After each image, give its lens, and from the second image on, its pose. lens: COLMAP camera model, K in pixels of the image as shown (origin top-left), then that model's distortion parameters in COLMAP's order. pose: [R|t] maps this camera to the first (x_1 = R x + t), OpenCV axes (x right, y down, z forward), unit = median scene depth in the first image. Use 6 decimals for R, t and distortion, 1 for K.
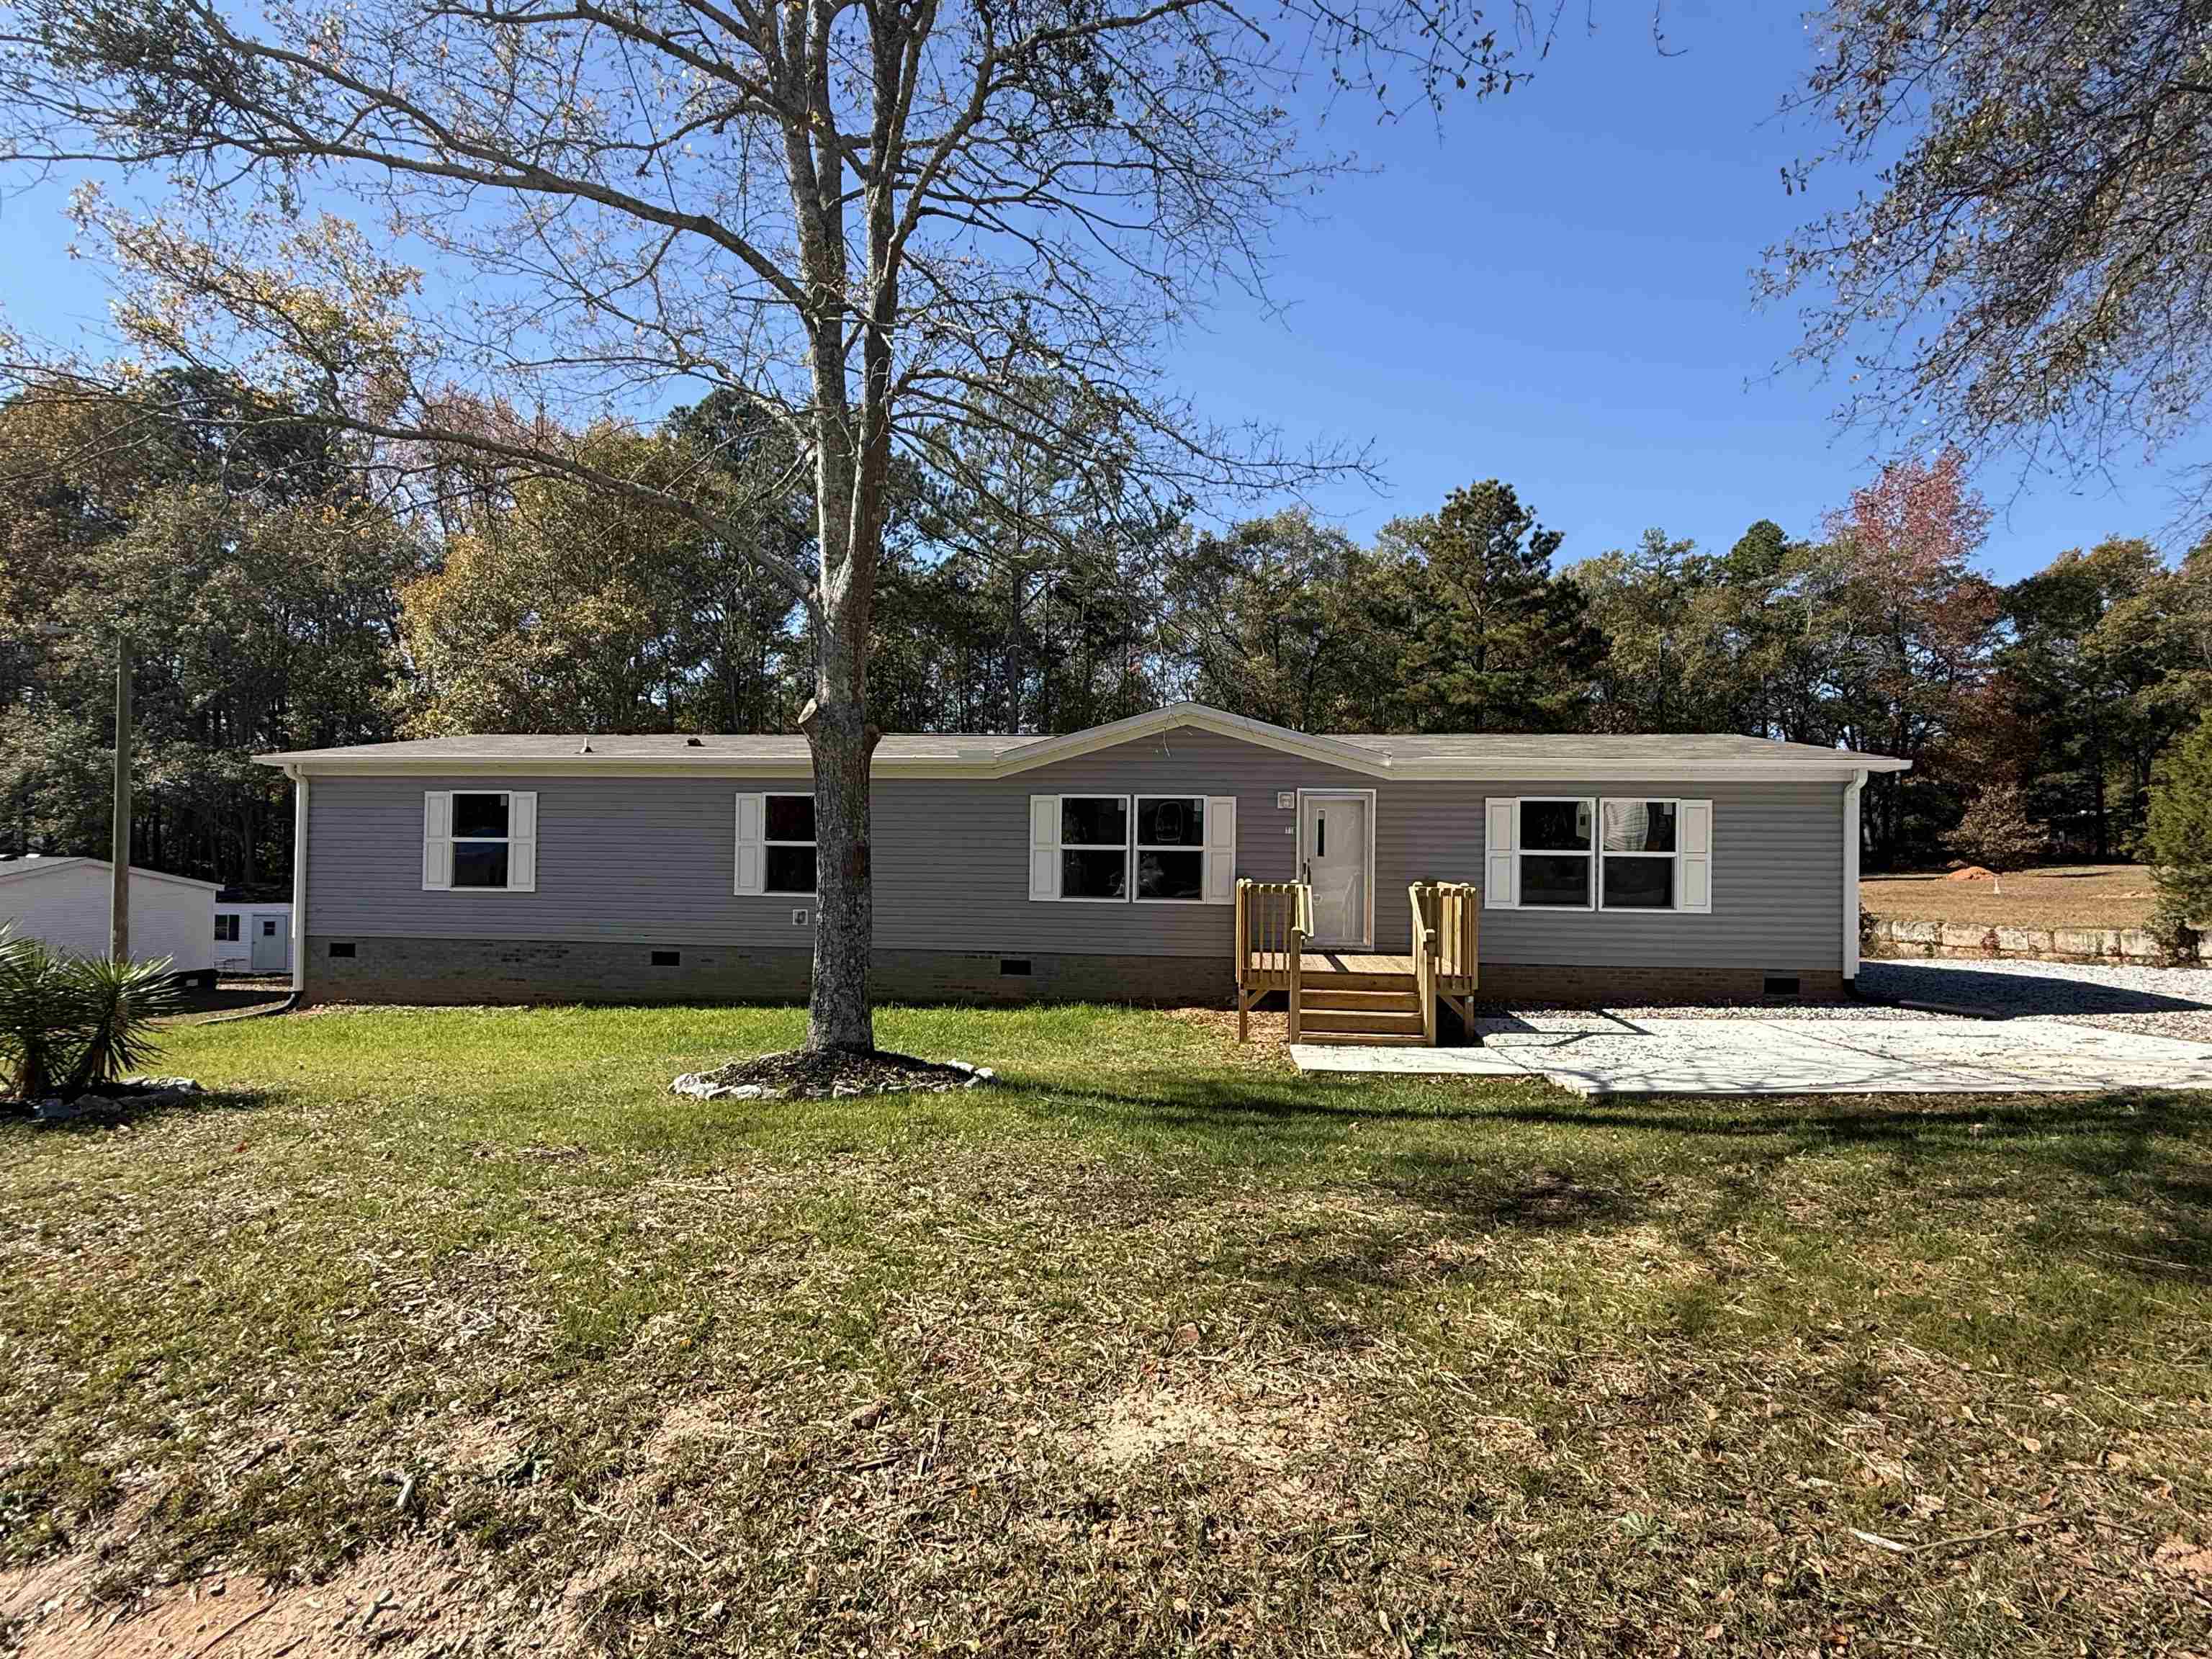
lens RADIAL K [[1120.1, 0, 1106.0], [0, 1120.1, 829.5], [0, 0, 1]] dist [0.026634, 0.000191]
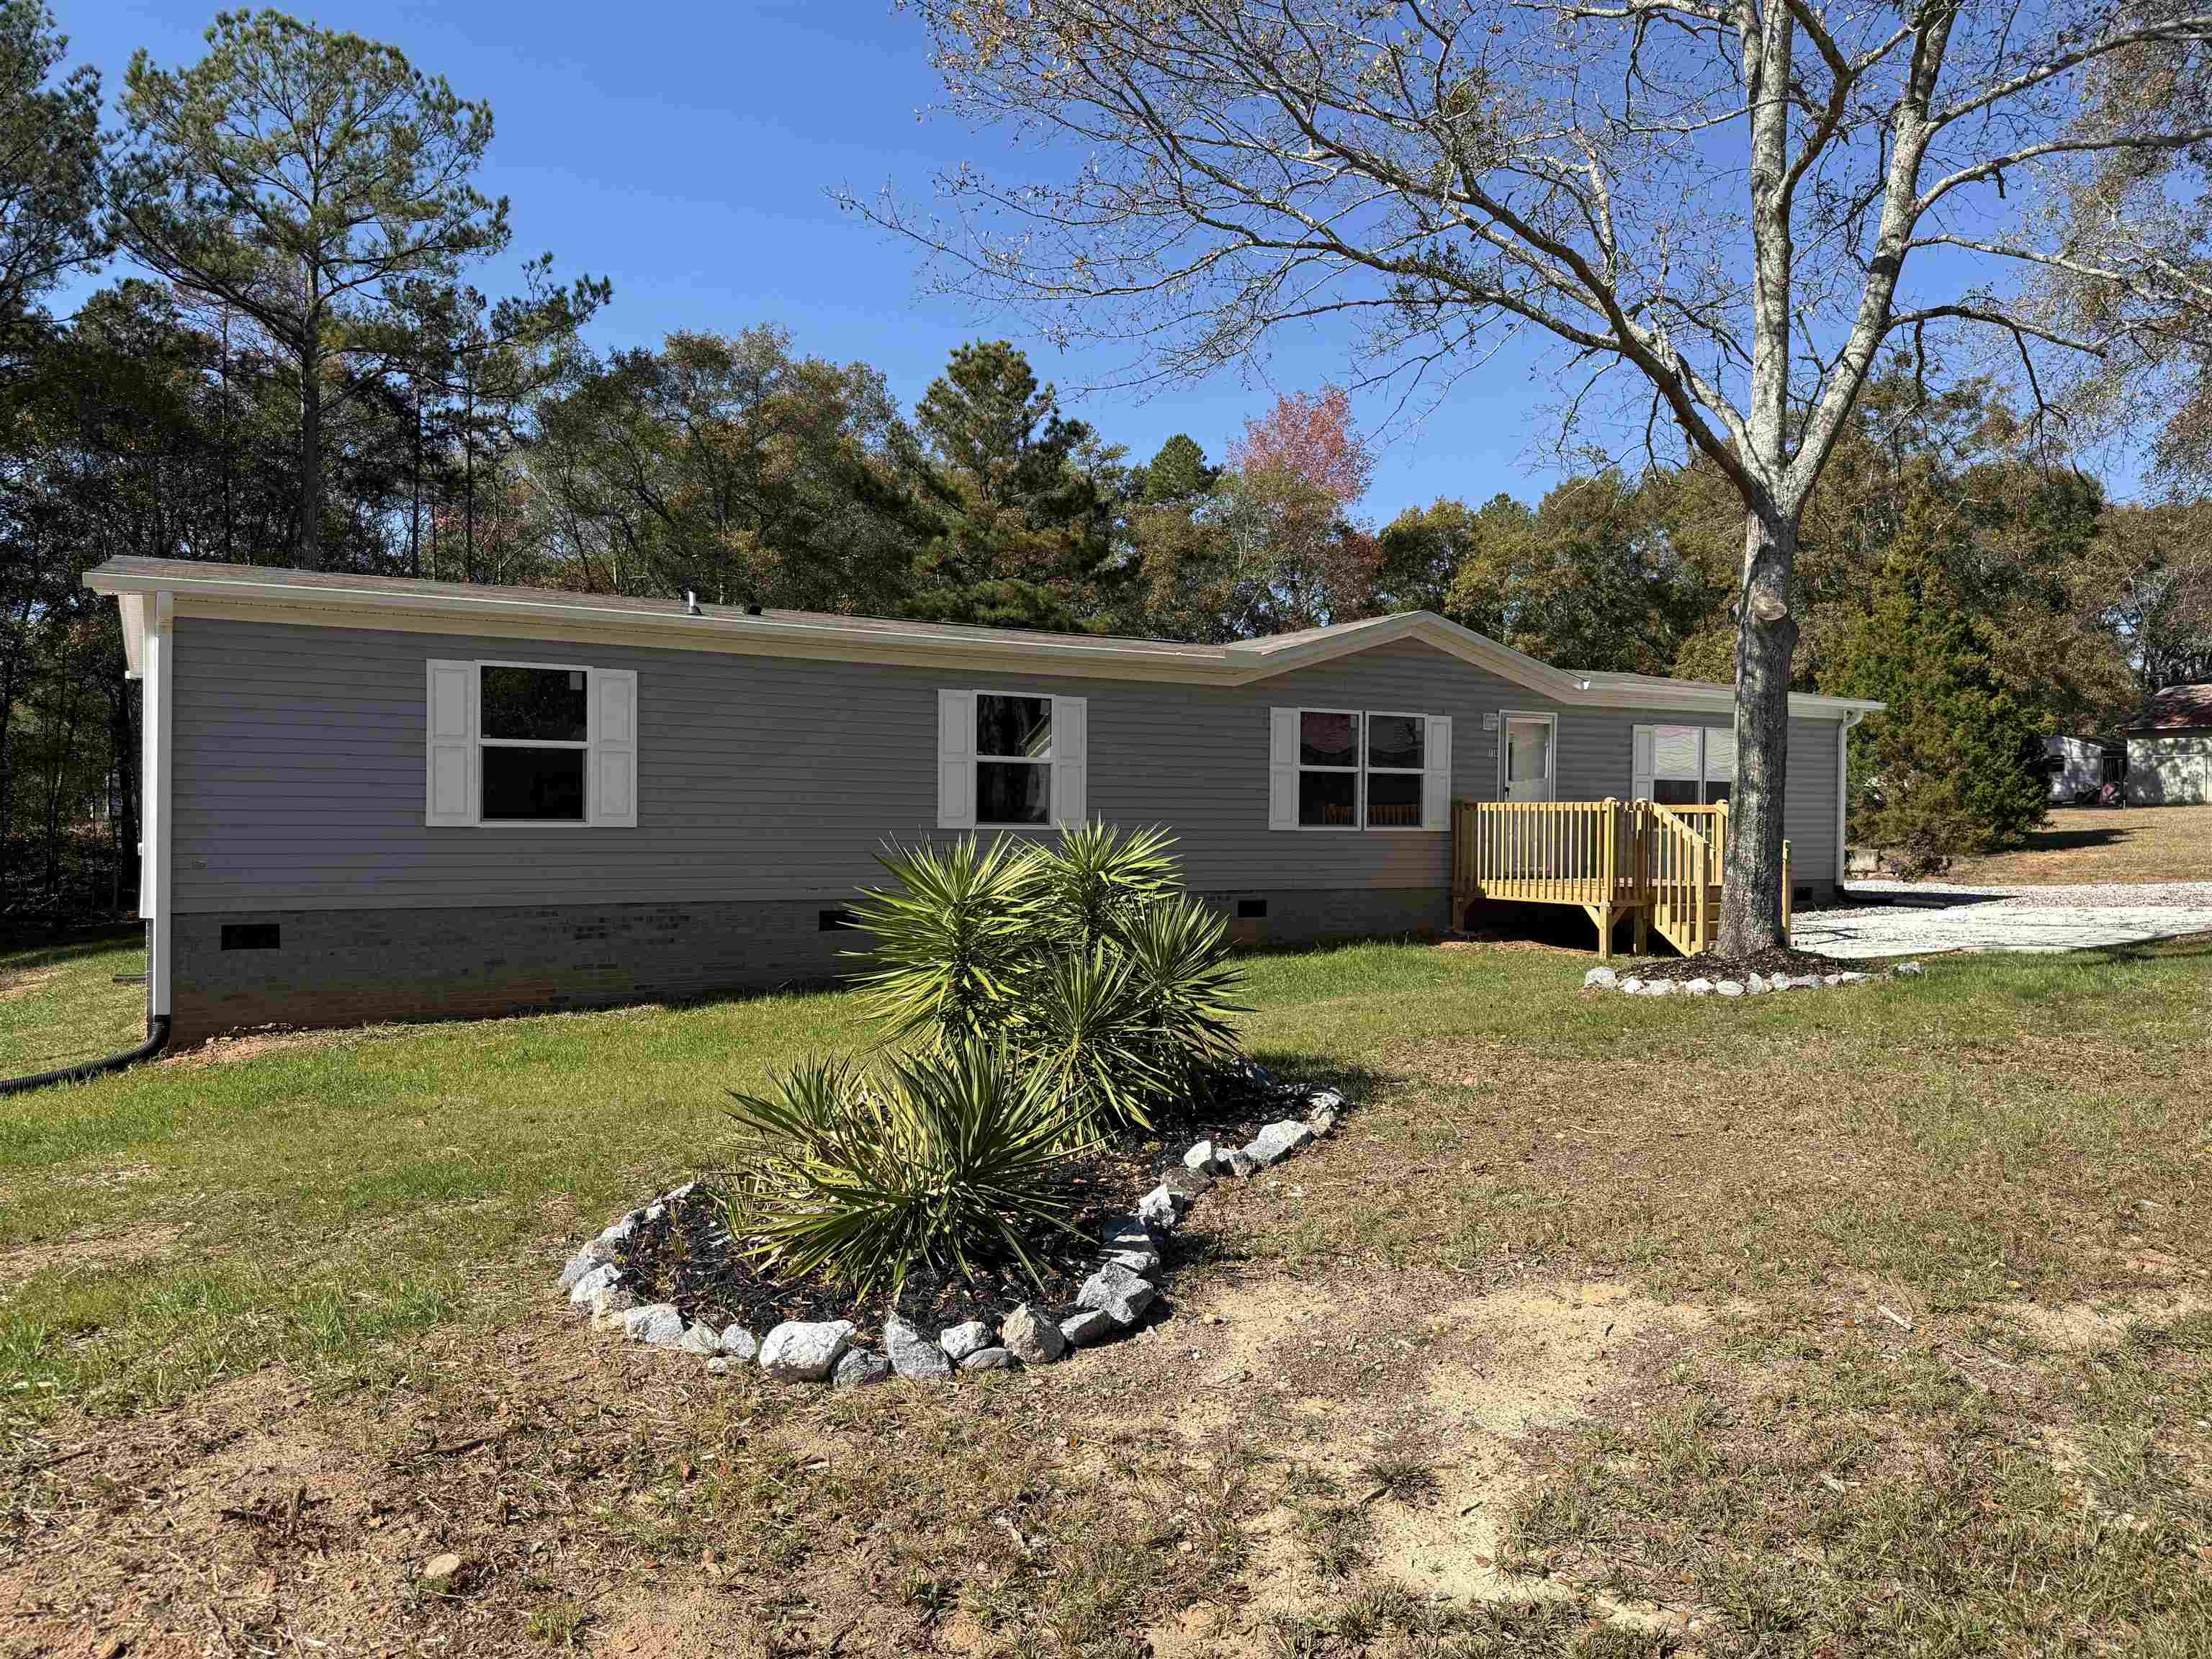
lens RADIAL K [[1316.9, 0, 1106.0], [0, 1316.9, 829.5], [0, 0, 1]] dist [0.044521, -0.000084]
pose [[0.813020, -0.016456, 0.582003, -0.761103], [-0.029328, 0.997174, 0.069164, -0.003075], [-0.581496, -0.073301, 0.810240, 0.250323]]
